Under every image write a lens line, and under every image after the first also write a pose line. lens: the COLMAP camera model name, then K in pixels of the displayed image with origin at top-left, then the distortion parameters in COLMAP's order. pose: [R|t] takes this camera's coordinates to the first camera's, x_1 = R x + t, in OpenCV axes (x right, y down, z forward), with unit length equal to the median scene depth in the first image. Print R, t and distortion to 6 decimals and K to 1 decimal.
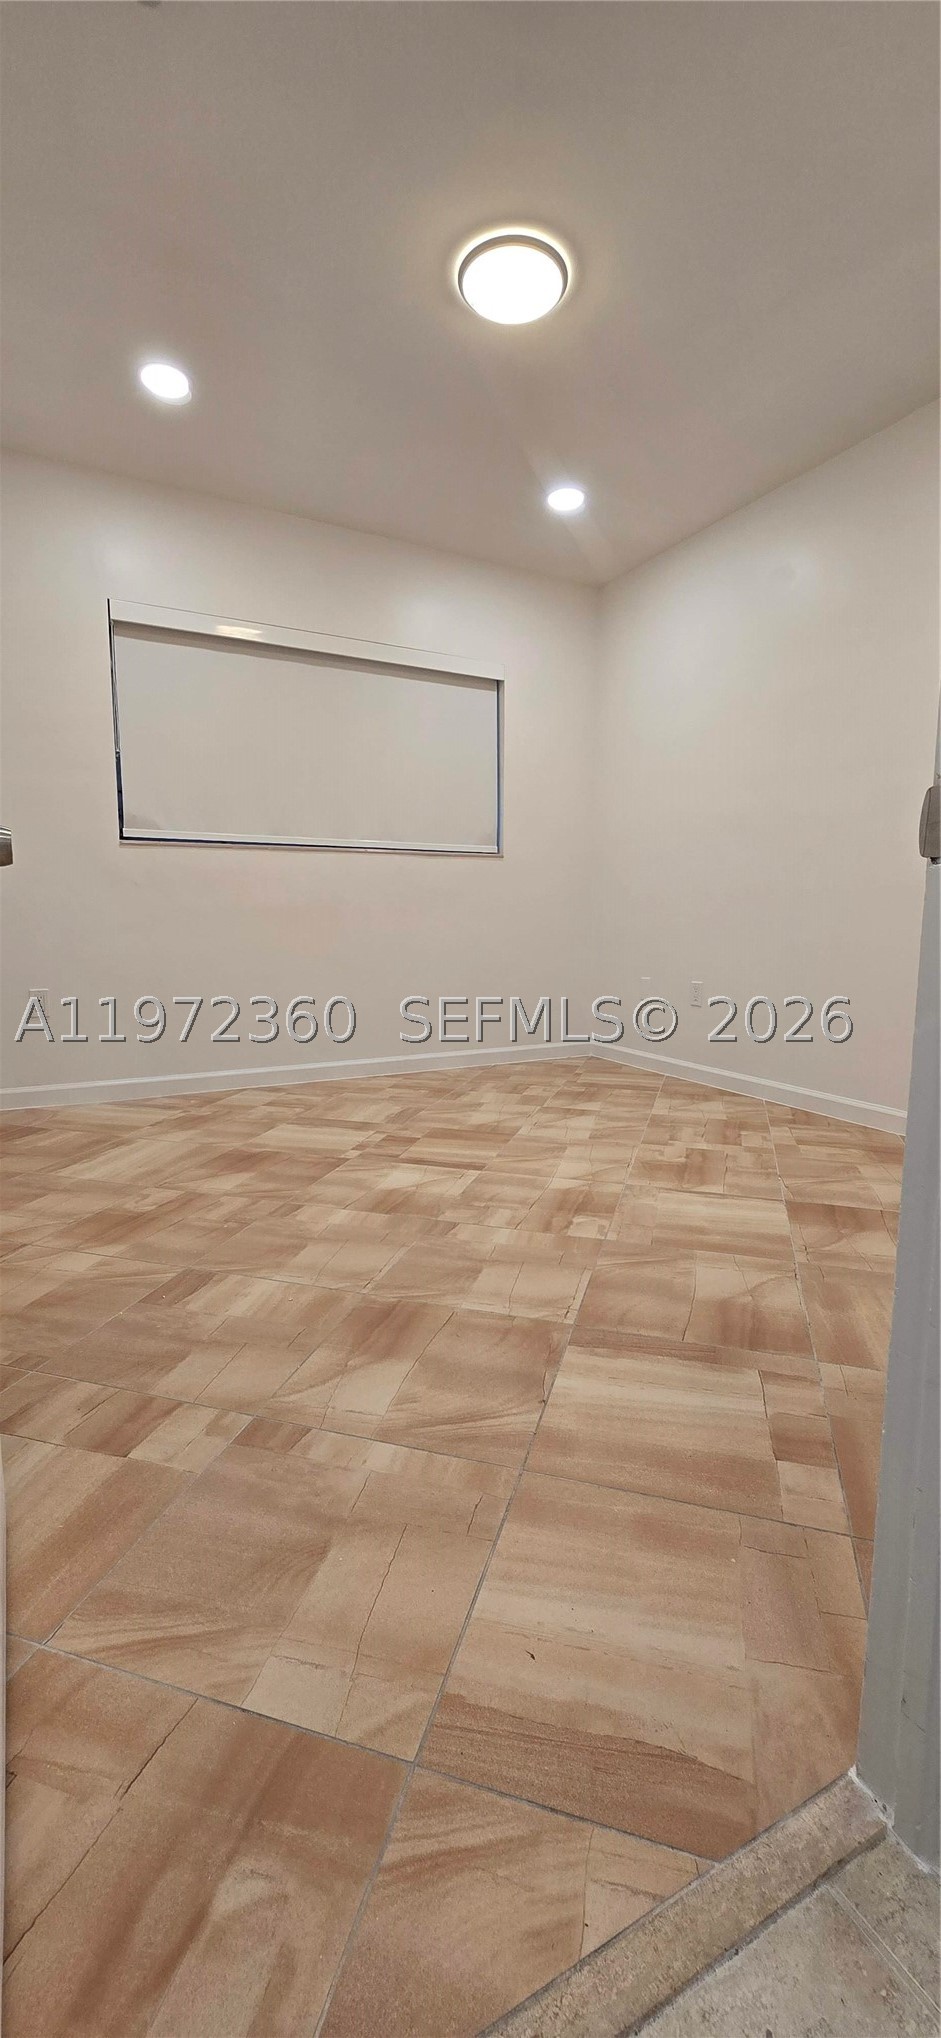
lens RADIAL K [[832.7, 0, 469.6], [0, 832.7, 1019.2], [0, 0, 1]] dist [-0.003796, 0.000790]
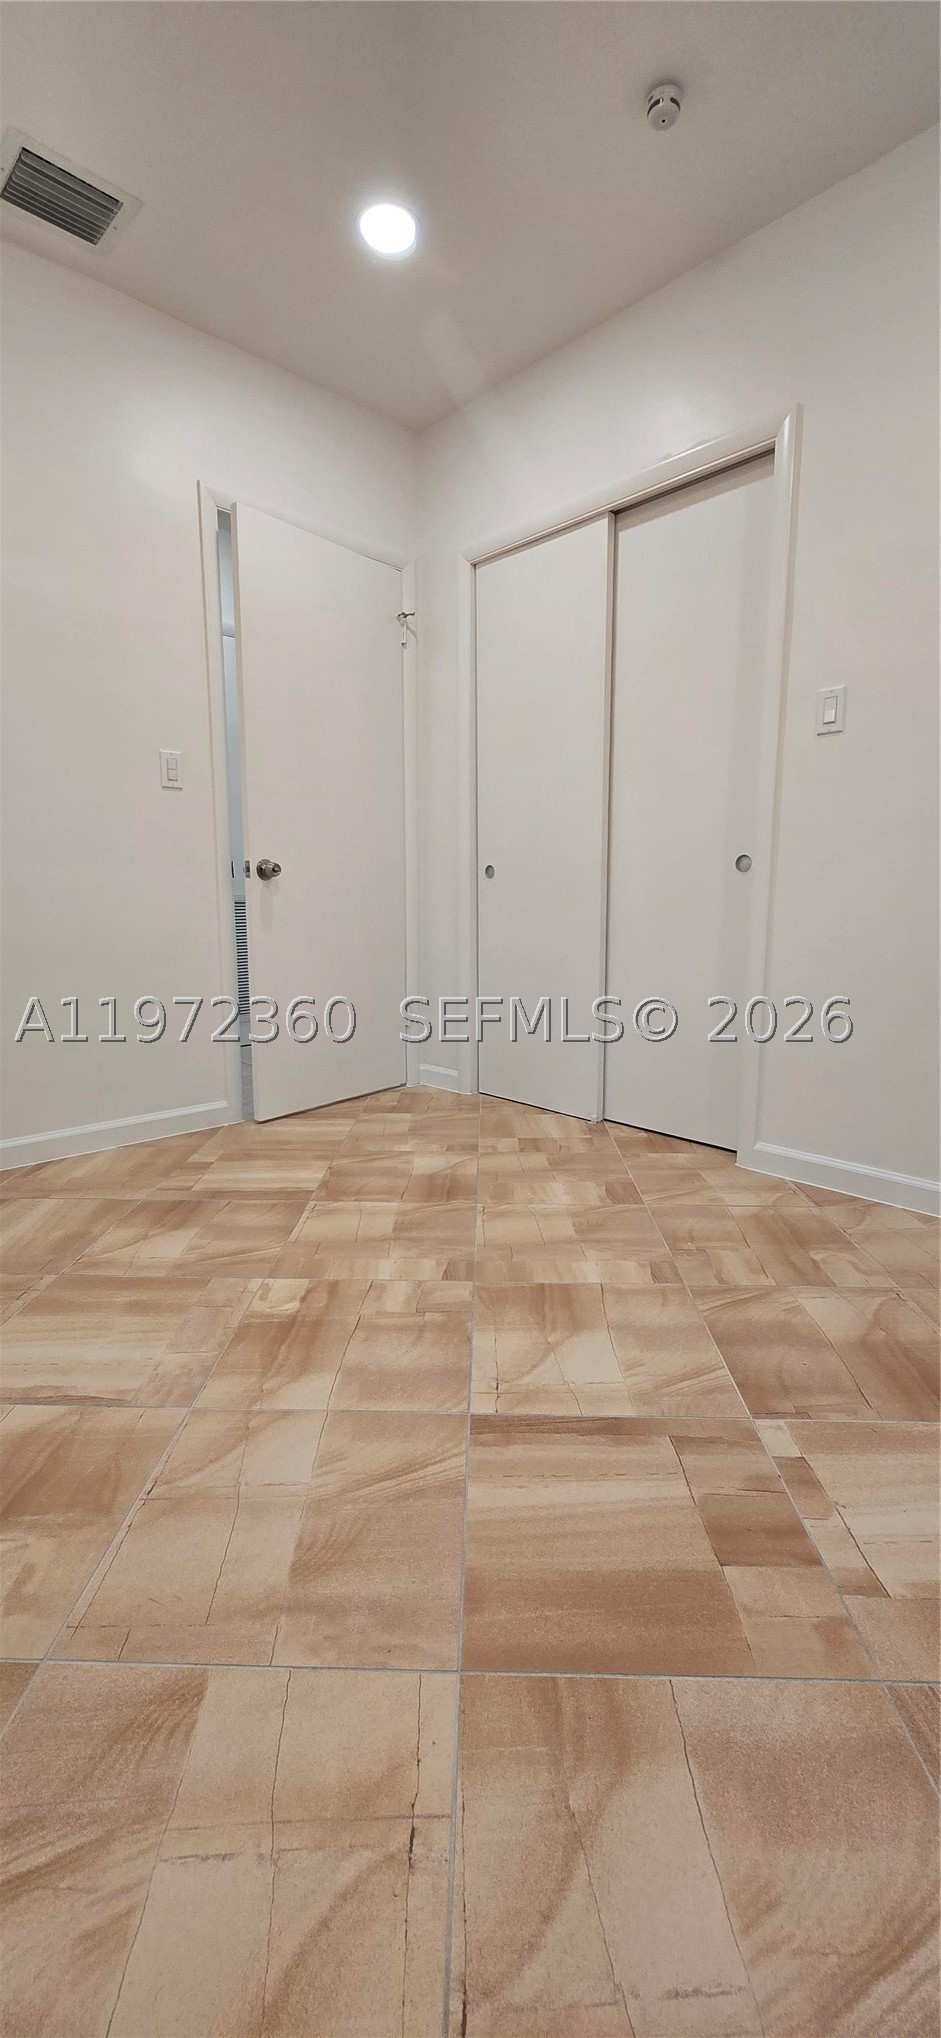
lens RADIAL K [[832.7, 0, 468.4], [0, 832.7, 1017.7], [0, 0, 1]] dist [-0.003796, 0.000790]
pose [[-0.963279, 0.034421, -0.266288, 0.177495], [-0.041524, 0.960720, 0.274395, -0.233186], [0.265273, 0.275377, -0.924012, 1.752012]]
